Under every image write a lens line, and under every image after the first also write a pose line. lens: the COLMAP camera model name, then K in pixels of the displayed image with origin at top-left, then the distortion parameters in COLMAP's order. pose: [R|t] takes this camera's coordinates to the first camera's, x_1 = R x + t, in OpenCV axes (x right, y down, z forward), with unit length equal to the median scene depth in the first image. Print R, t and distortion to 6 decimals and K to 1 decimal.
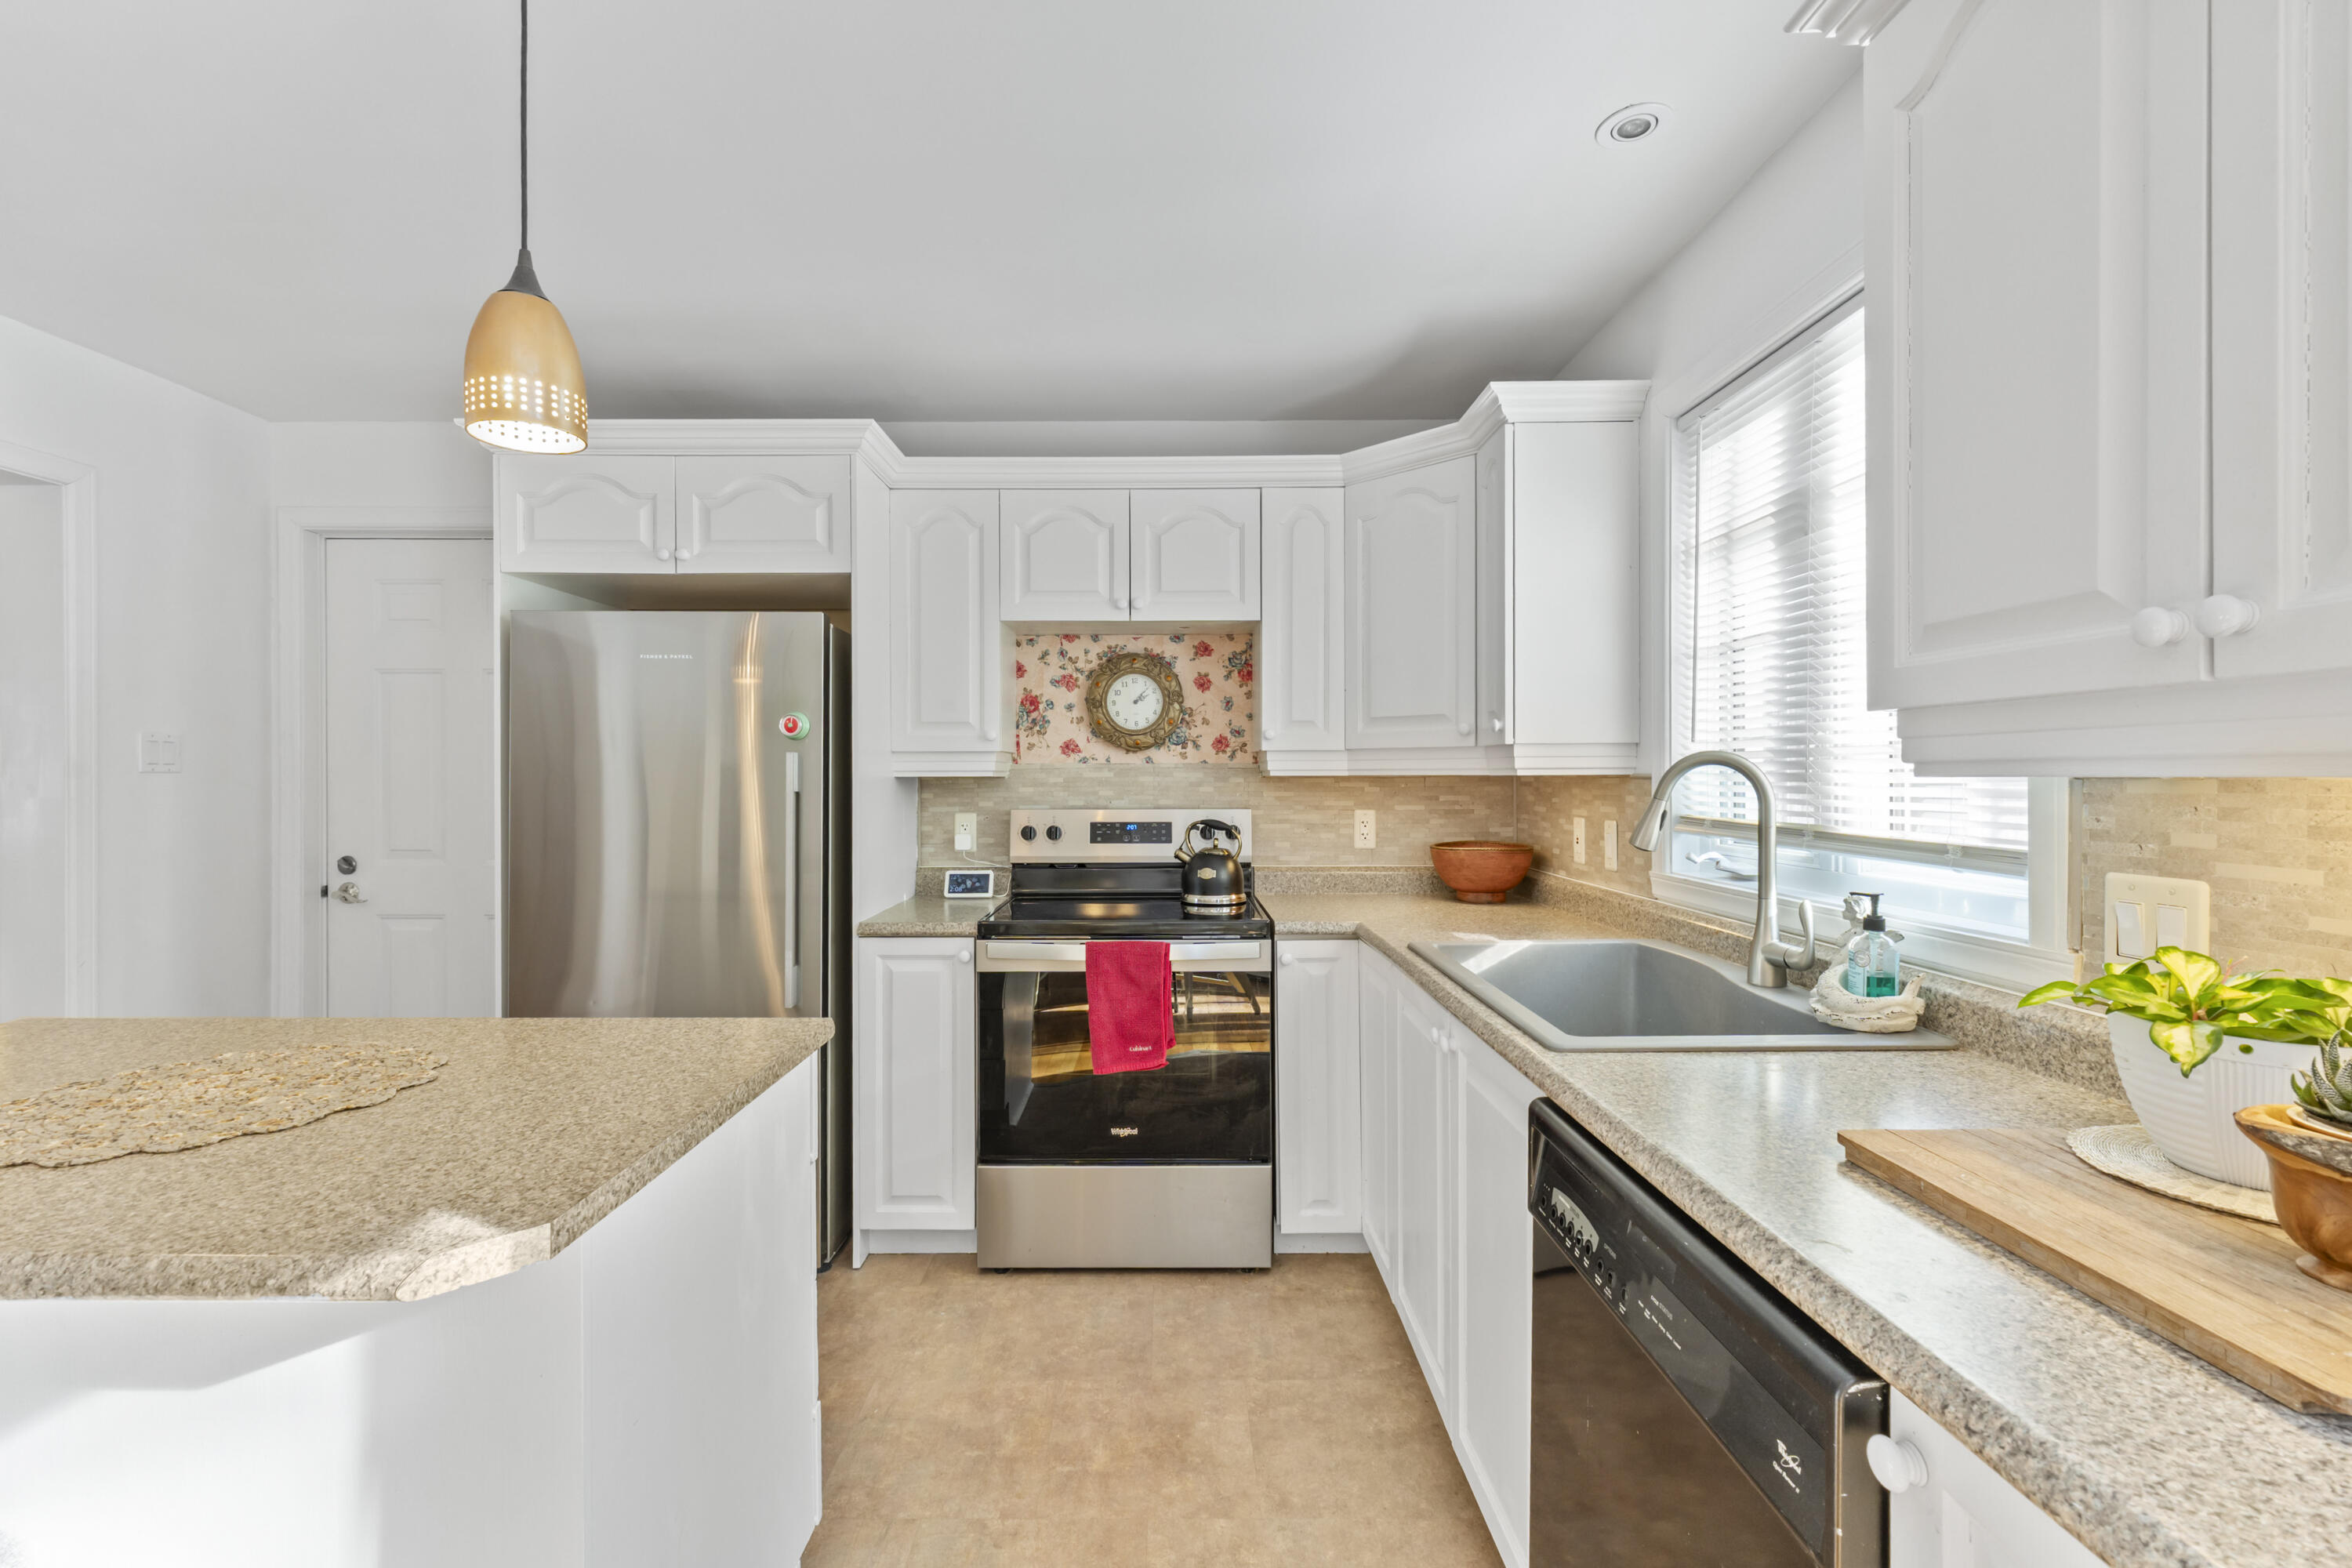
lens RADIAL K [[986.0, 0, 1166.0], [0, 986.0, 780.7], [0, 0, 1]] dist [0.002785, -0.000195]
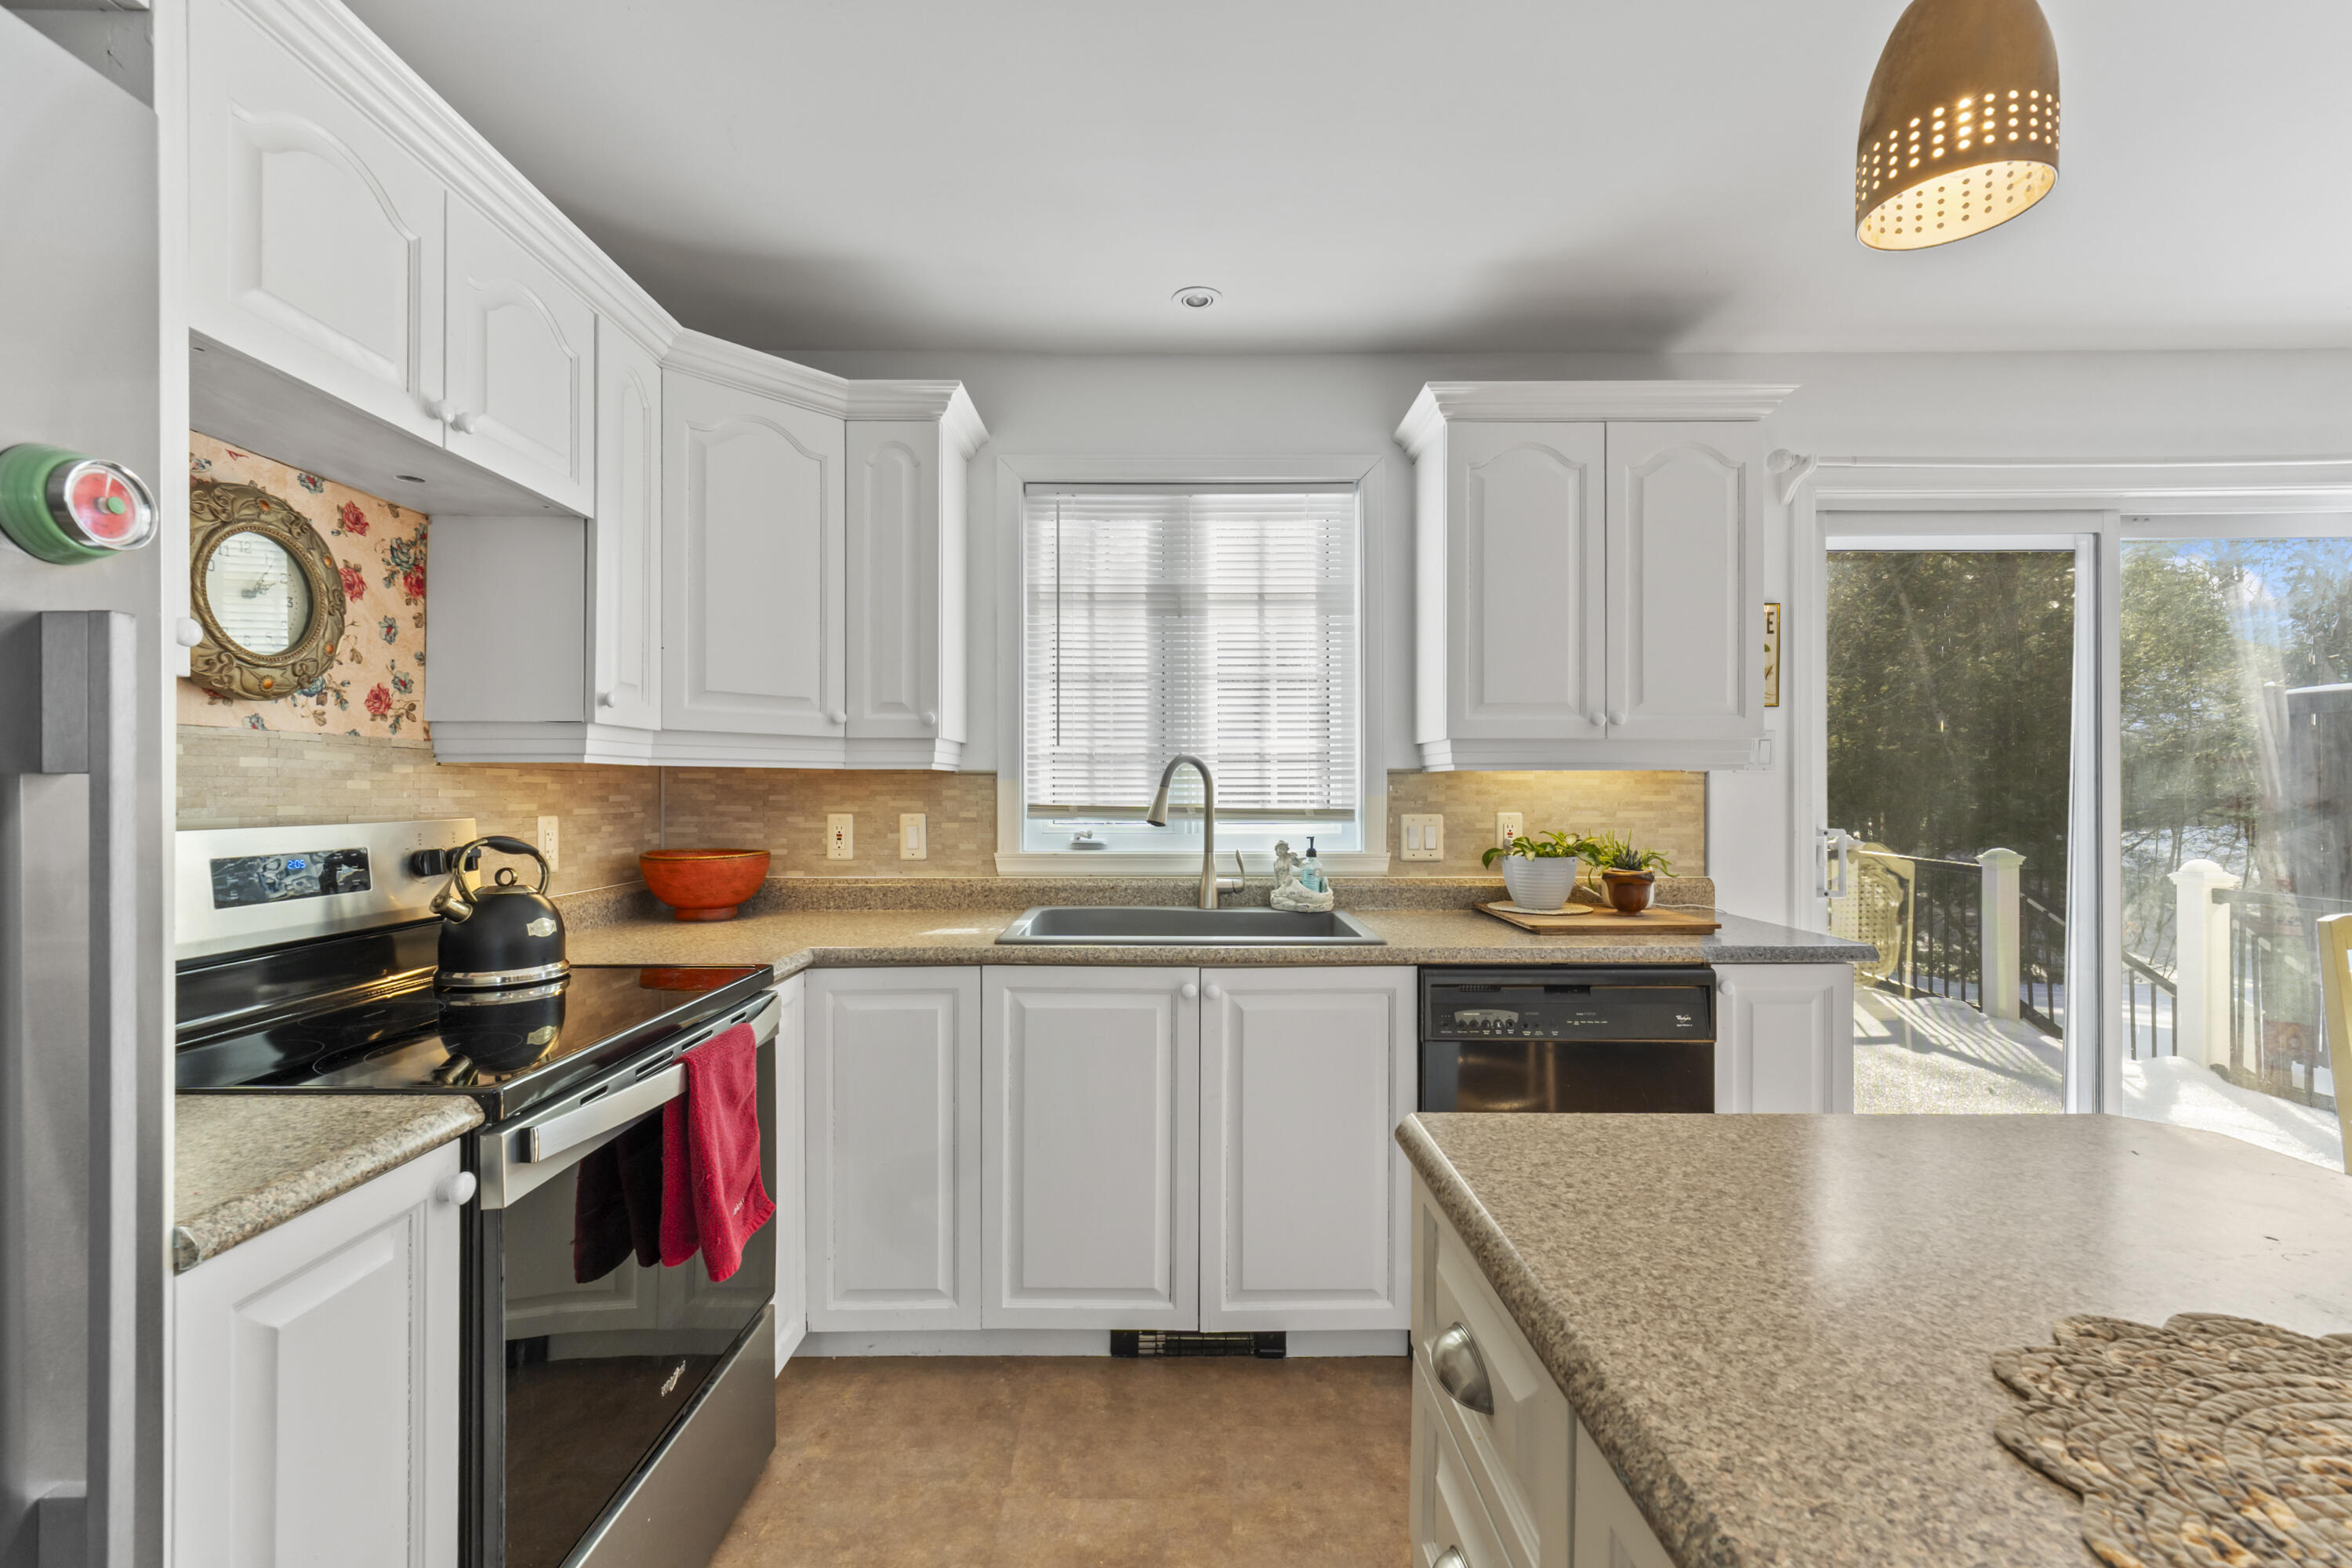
lens RADIAL K [[986.0, 0, 1169.5], [0, 986.0, 785.4], [0, 0, 1]] dist [0.002785, -0.000195]
pose [[-0.005411, 0.005691, 0.999969, -0.510743], [0.002937, 0.999980, -0.005675, 0.013659], [-0.999981, 0.002906, -0.005428, 0.593352]]
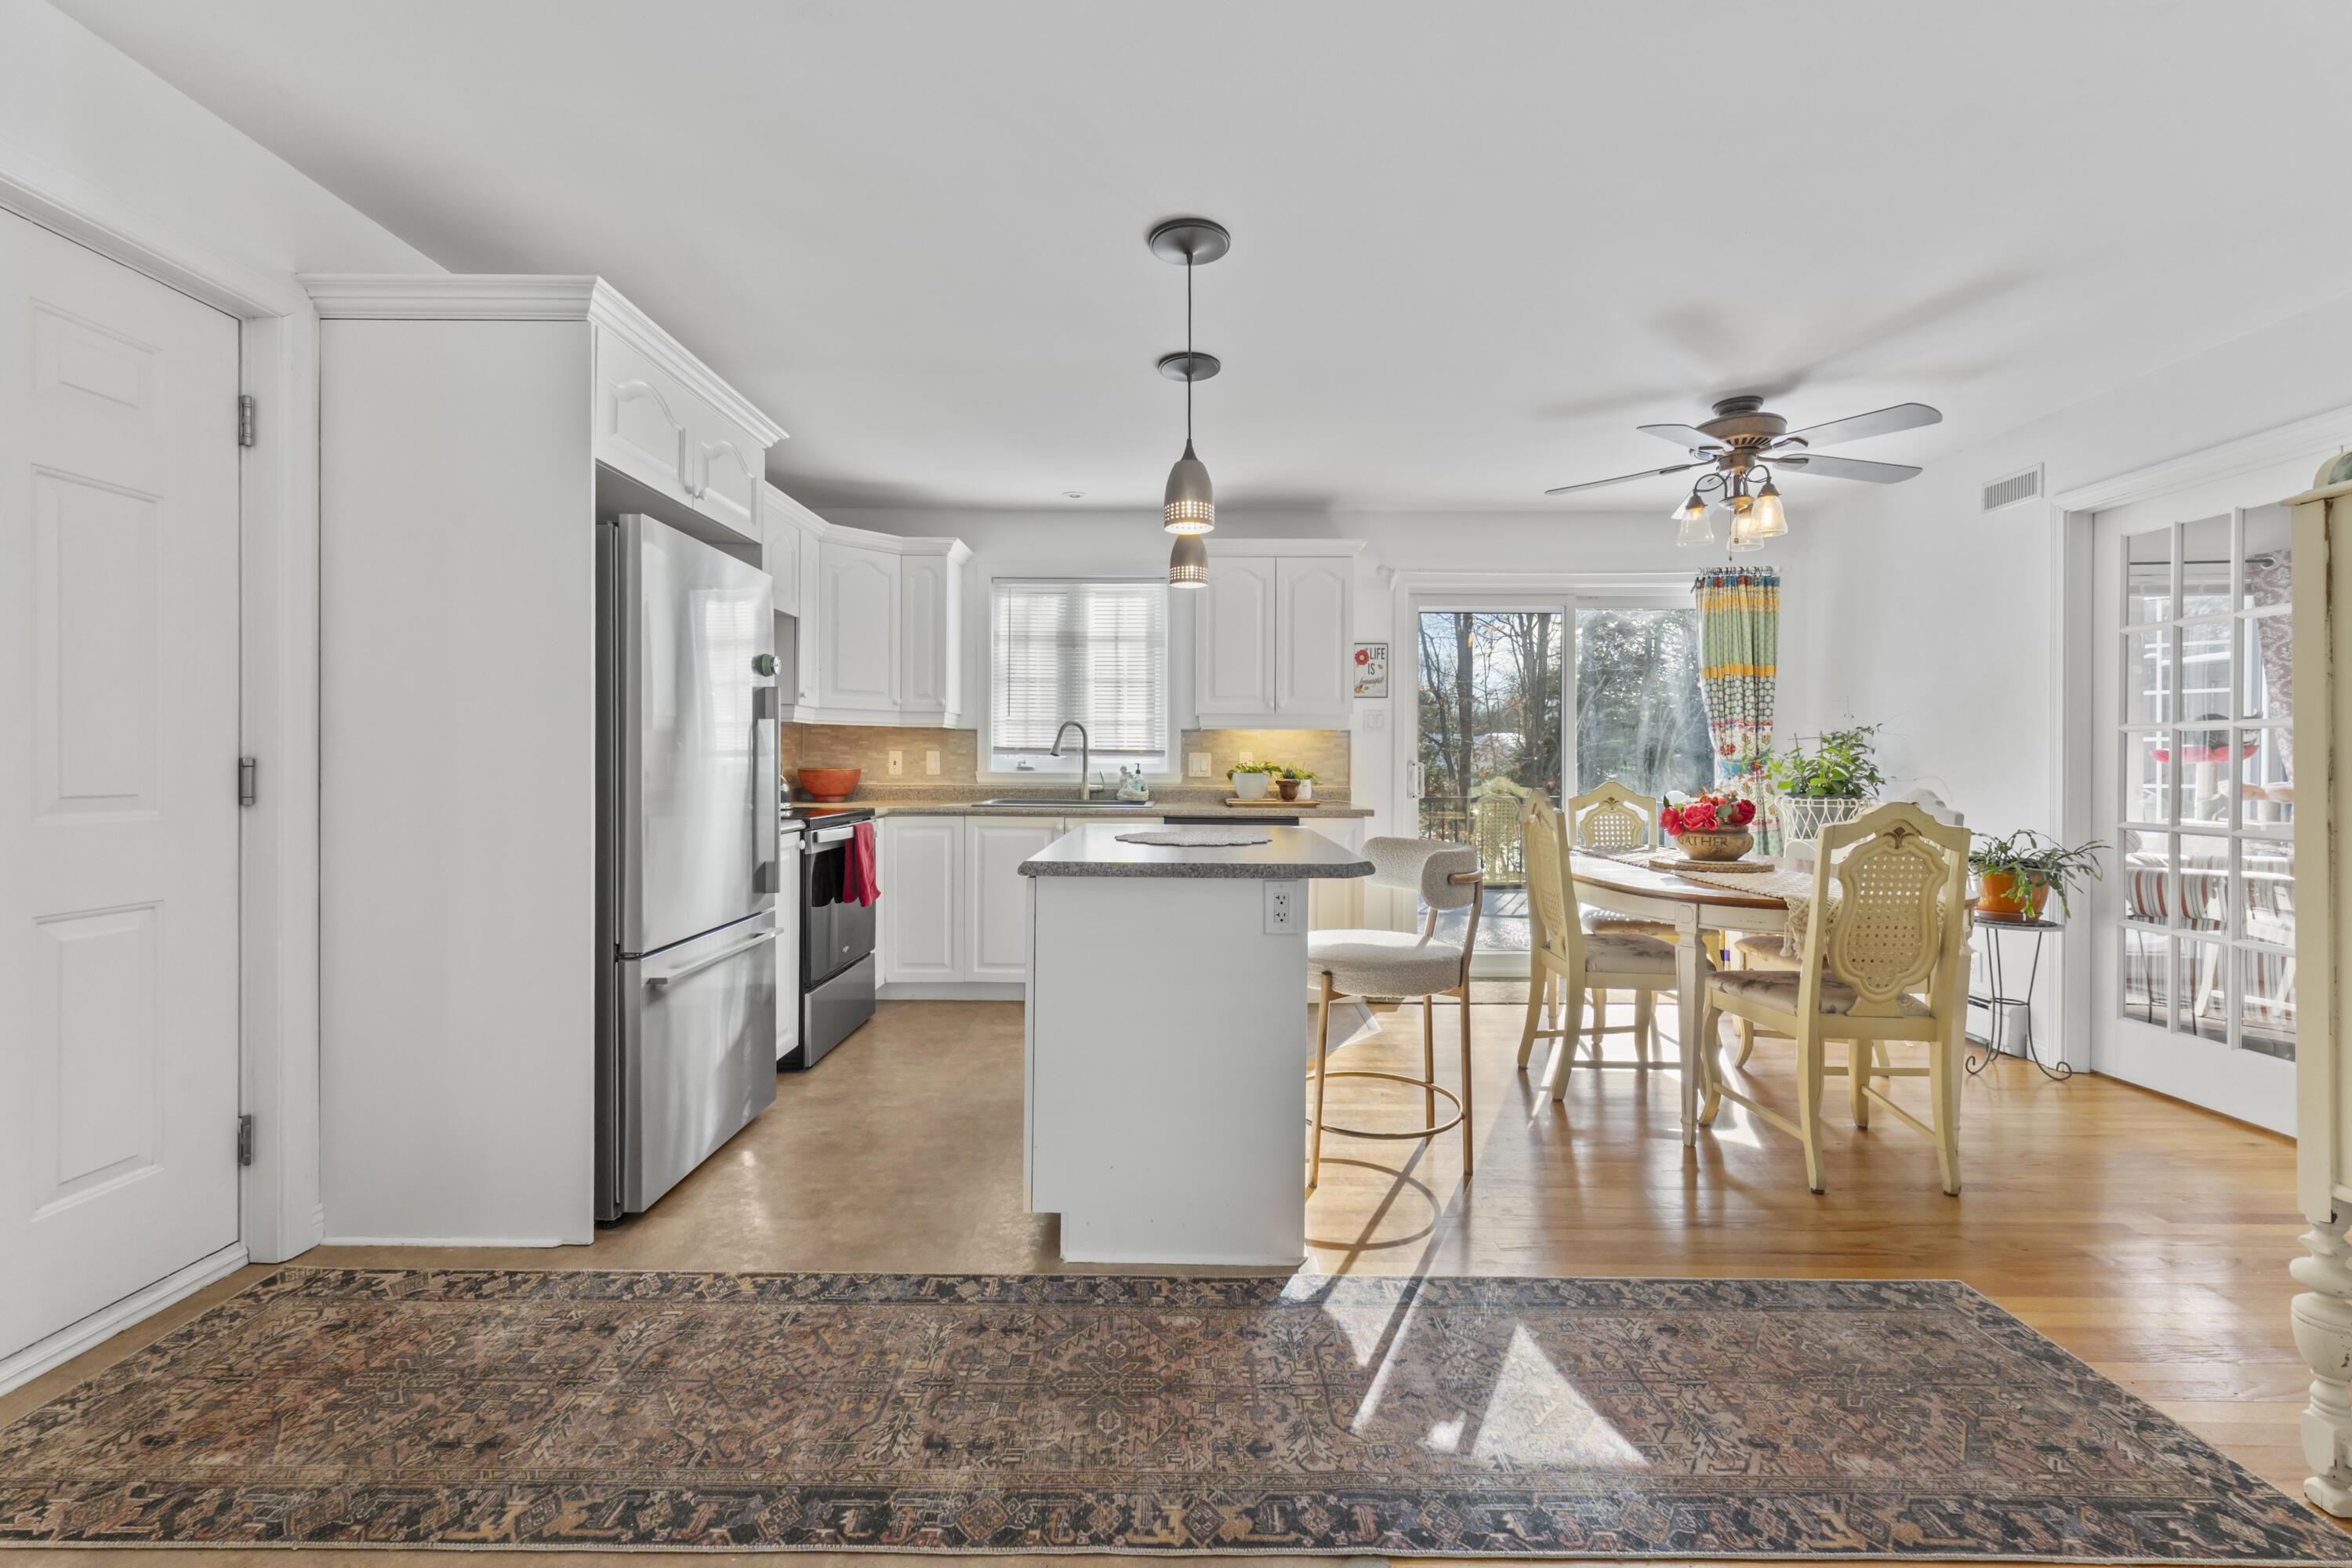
lens RADIAL K [[986.0, 0, 1172.6], [0, 986.0, 768.5], [0, 0, 1]] dist [0.002785, -0.000195]
pose [[0.007366, -0.005472, 0.999958, -1.308200], [-0.002726, 0.999981, 0.005492, 0.052527], [-0.999969, -0.002766, 0.007351, 0.397291]]
